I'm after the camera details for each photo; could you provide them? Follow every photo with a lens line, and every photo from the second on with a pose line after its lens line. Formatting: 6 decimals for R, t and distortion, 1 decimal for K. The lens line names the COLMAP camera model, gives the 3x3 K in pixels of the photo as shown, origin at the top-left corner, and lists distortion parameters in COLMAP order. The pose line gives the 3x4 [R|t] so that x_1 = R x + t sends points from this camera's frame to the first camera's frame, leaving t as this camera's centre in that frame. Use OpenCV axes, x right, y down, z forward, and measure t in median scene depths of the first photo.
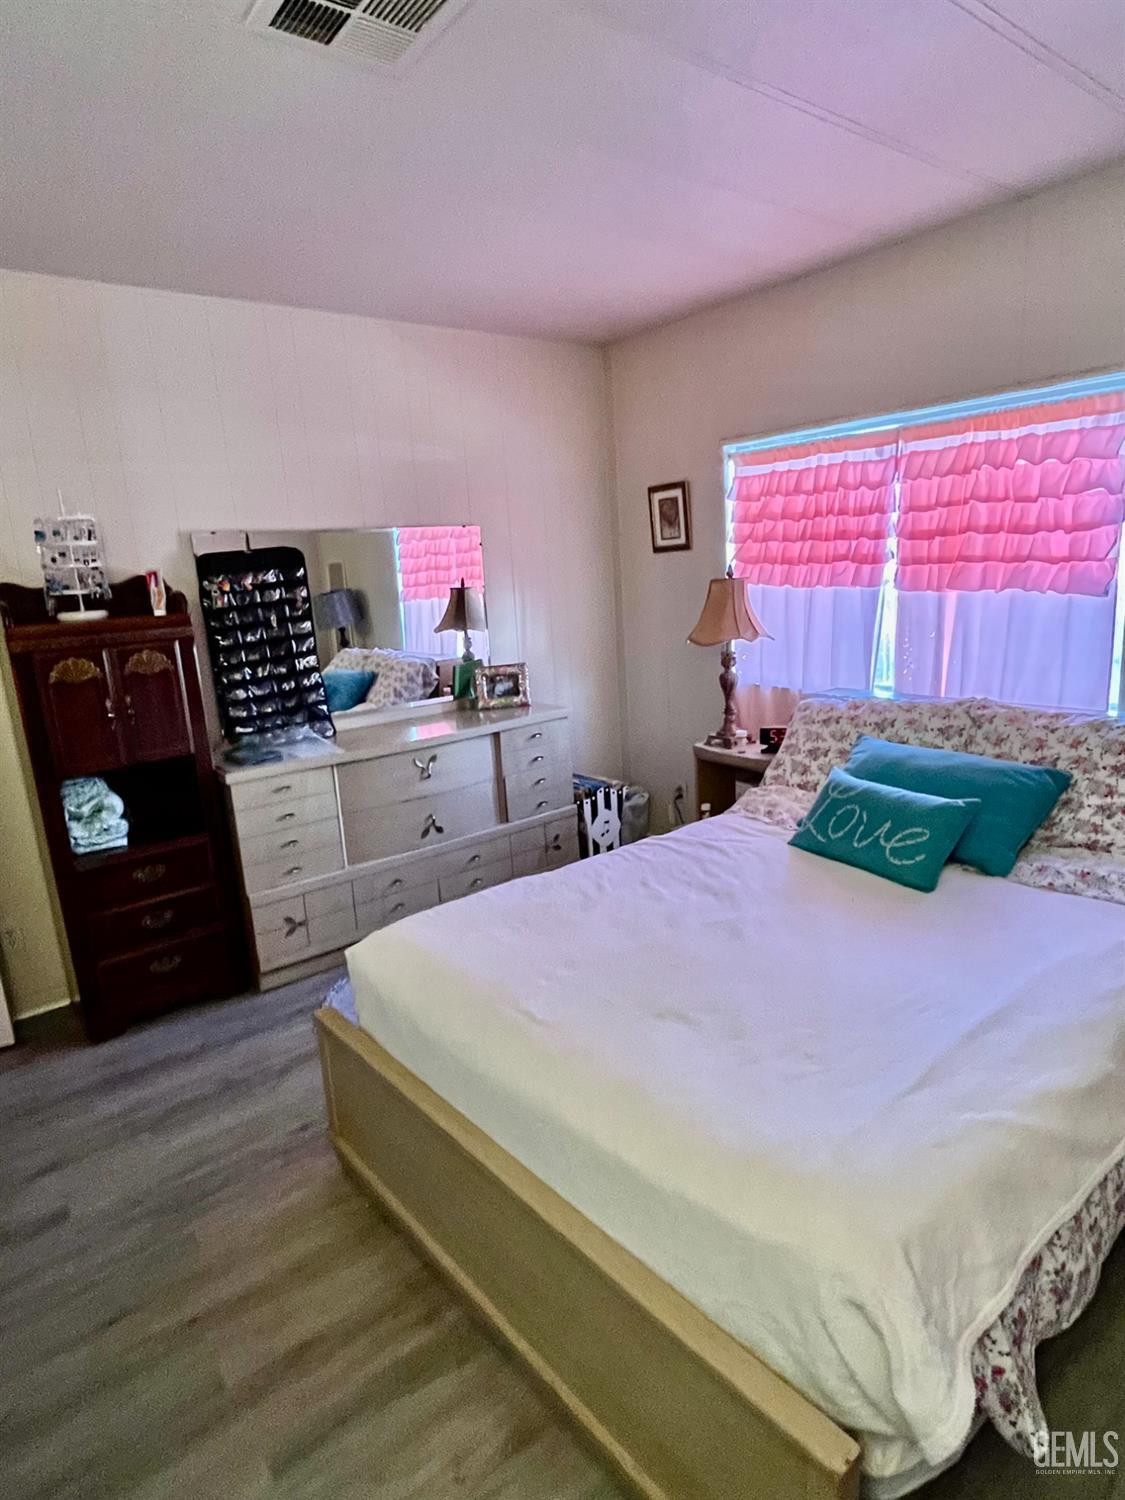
lens RADIAL K [[833.7, 0, 562.5], [0, 833.7, 750.0], [0, 0, 1]] dist [0.000722, -0.000942]
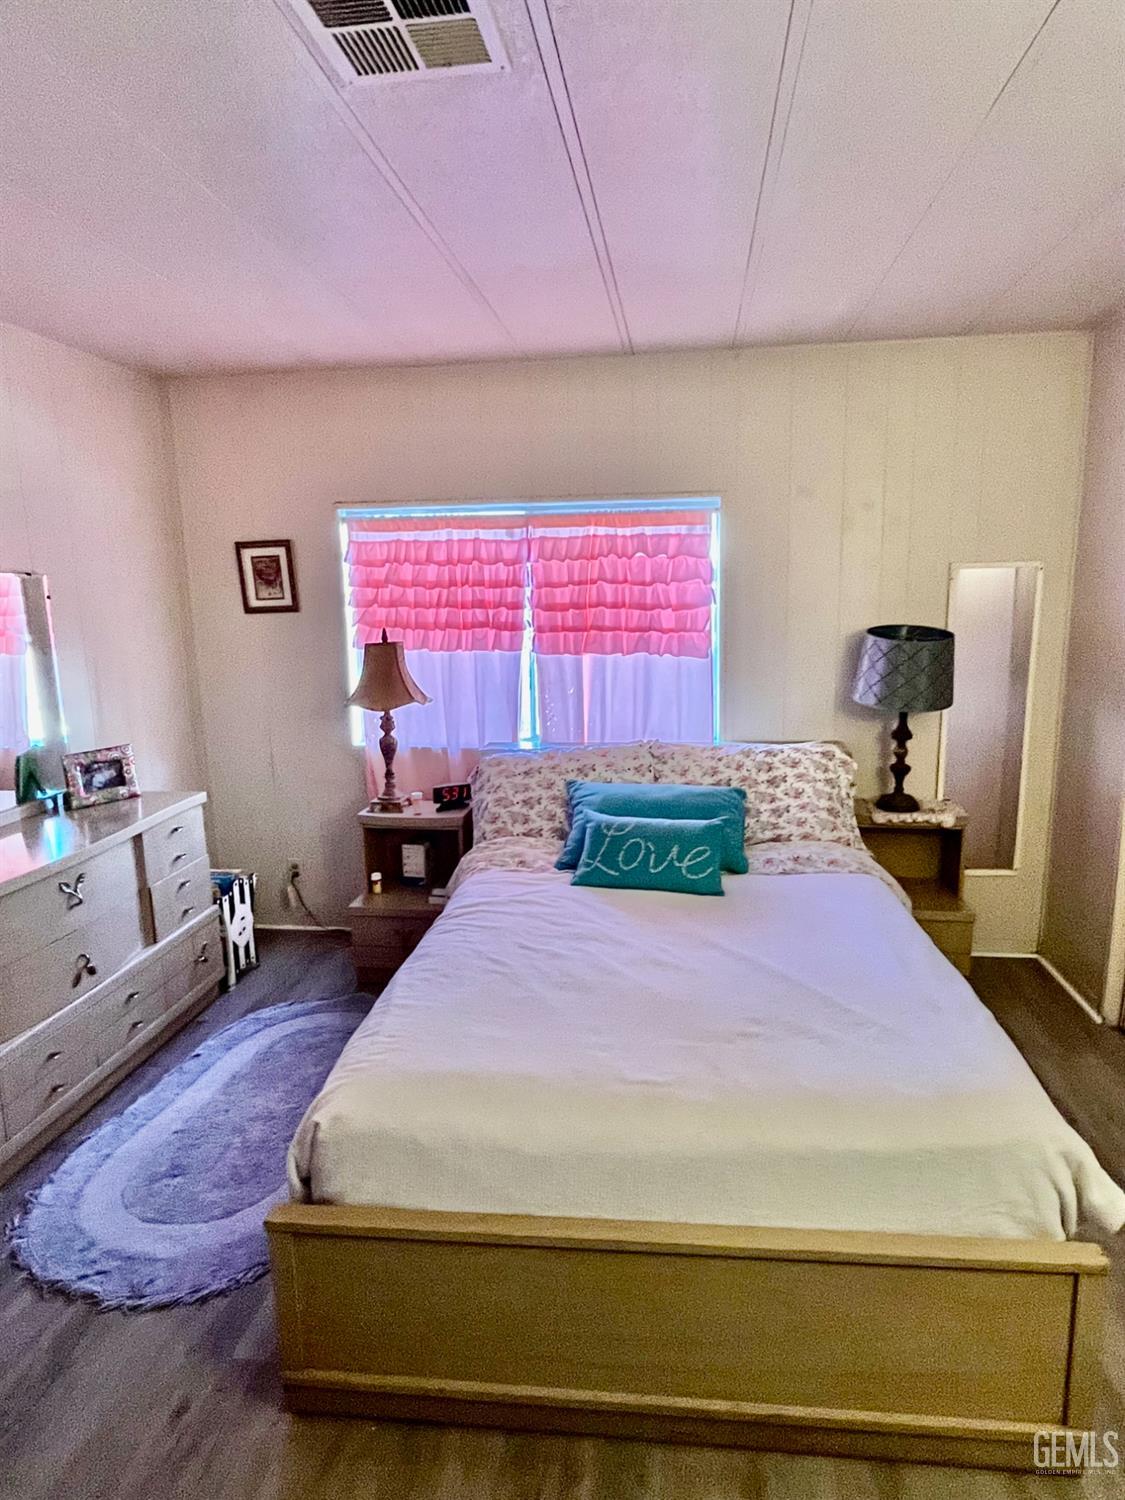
lens RADIAL K [[848.3, 0, 562.5], [0, 848.3, 750.0], [0, 0, 1]] dist [0.021722, 0.000287]
pose [[0.724474, -0.086372, 0.683870, -0.383233], [0.133063, 0.990982, -0.015803, -0.037459], [-0.676337, 0.102447, 0.729433, 0.138111]]
